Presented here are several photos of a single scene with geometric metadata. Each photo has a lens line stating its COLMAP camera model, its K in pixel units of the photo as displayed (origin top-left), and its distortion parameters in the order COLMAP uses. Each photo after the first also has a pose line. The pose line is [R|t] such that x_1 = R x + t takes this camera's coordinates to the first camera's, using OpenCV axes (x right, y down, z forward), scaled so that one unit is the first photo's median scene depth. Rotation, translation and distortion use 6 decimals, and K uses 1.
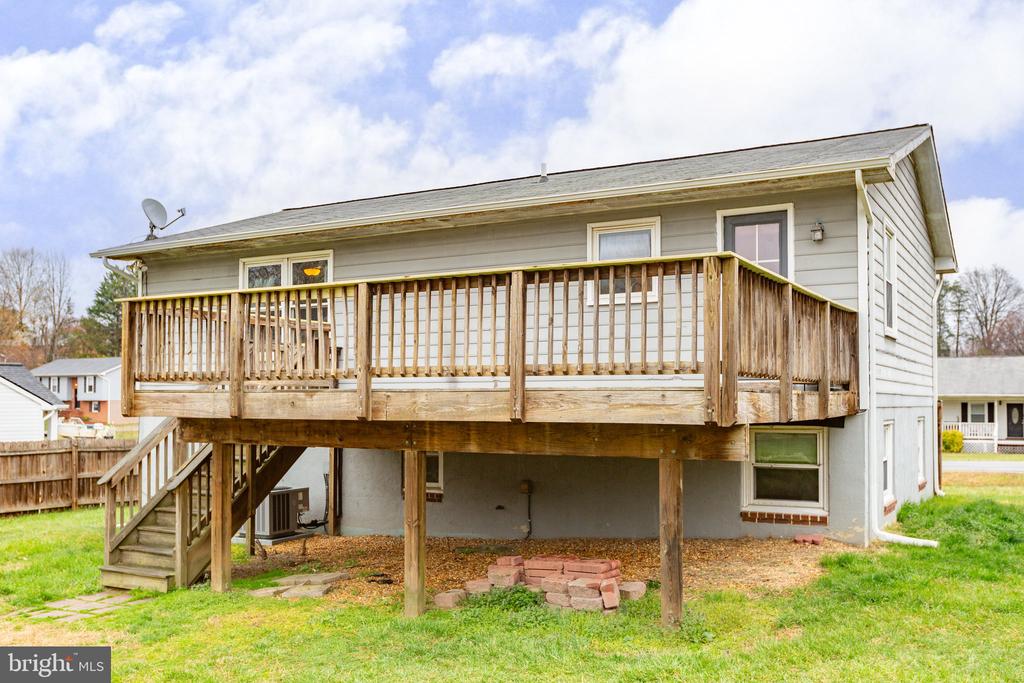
lens RADIAL K [[938.5, 0, 513.0], [0, 938.5, 372.5], [0, 0, 1]] dist [-0.005351, -0.004256]
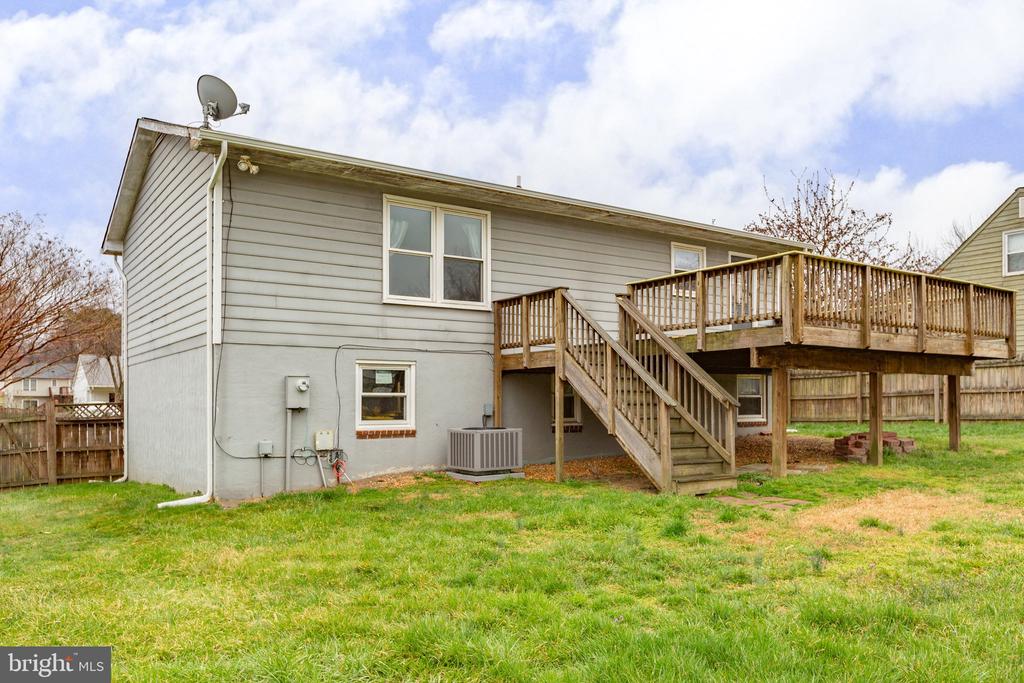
lens RADIAL K [[780.8, 0, 515.4], [0, 780.8, 393.2], [0, 0, 1]] dist [0.013804, 0.002644]
pose [[0.433599, 0.011121, 0.901037, -1.311775], [-0.024785, 0.999693, -0.000411, 0.106367], [-0.900765, -0.022154, 0.433741, 0.750915]]
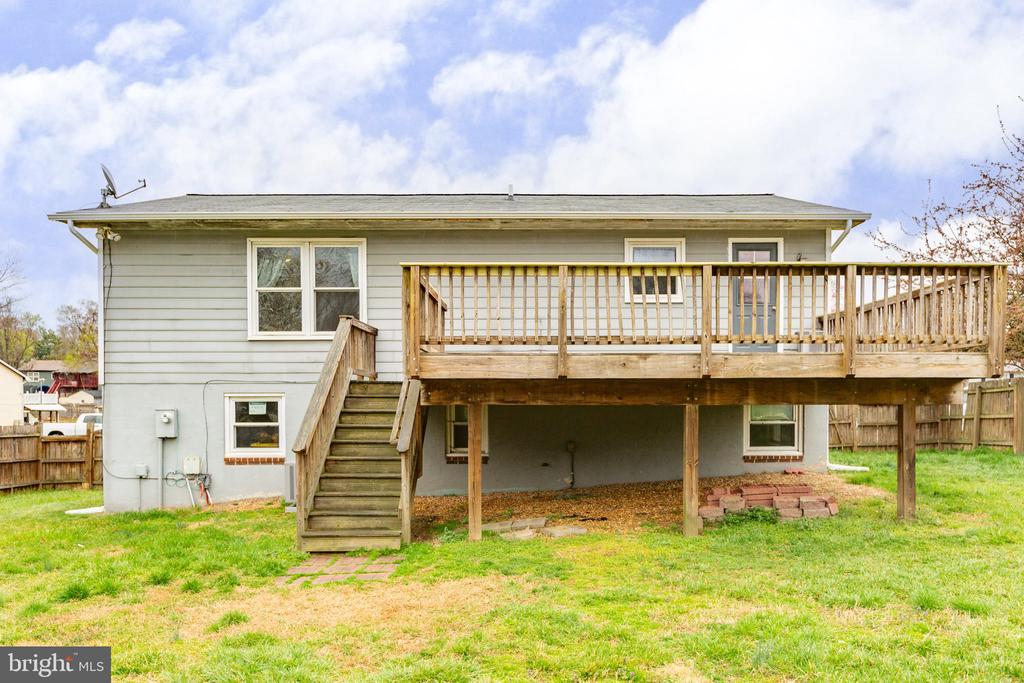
lens RADIAL K [[756.9, 0, 536.4], [0, 756.9, 416.4], [0, 0, 1]] dist [0.001678, 0.001111]
pose [[0.866456, -0.012494, 0.499097, -0.603612], [-0.012120, 0.998866, 0.046044, 0.041661], [-0.499106, -0.045944, 0.865322, 0.179576]]
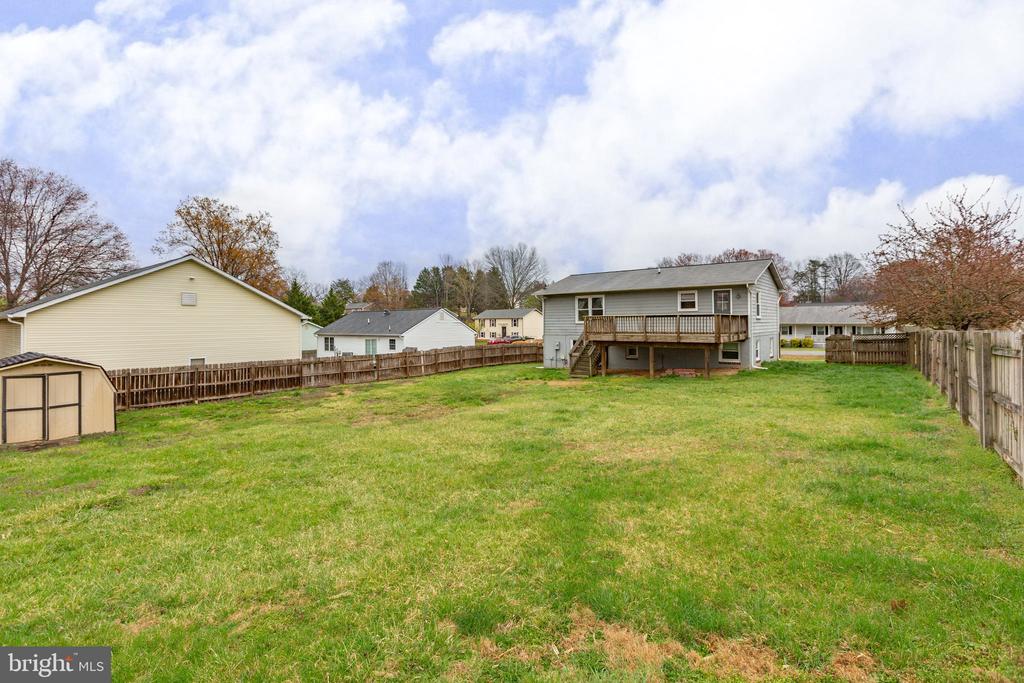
lens RADIAL K [[458.5, 0, 512.8], [0, 458.5, 320.0], [0, 0, 1]] dist [0.000056, -0.000009]
pose [[0.986625, -0.009464, -0.162733, -0.337431], [0.013450, 0.999635, 0.023412, -0.100778], [0.162452, -0.025288, 0.986392, -1.190775]]
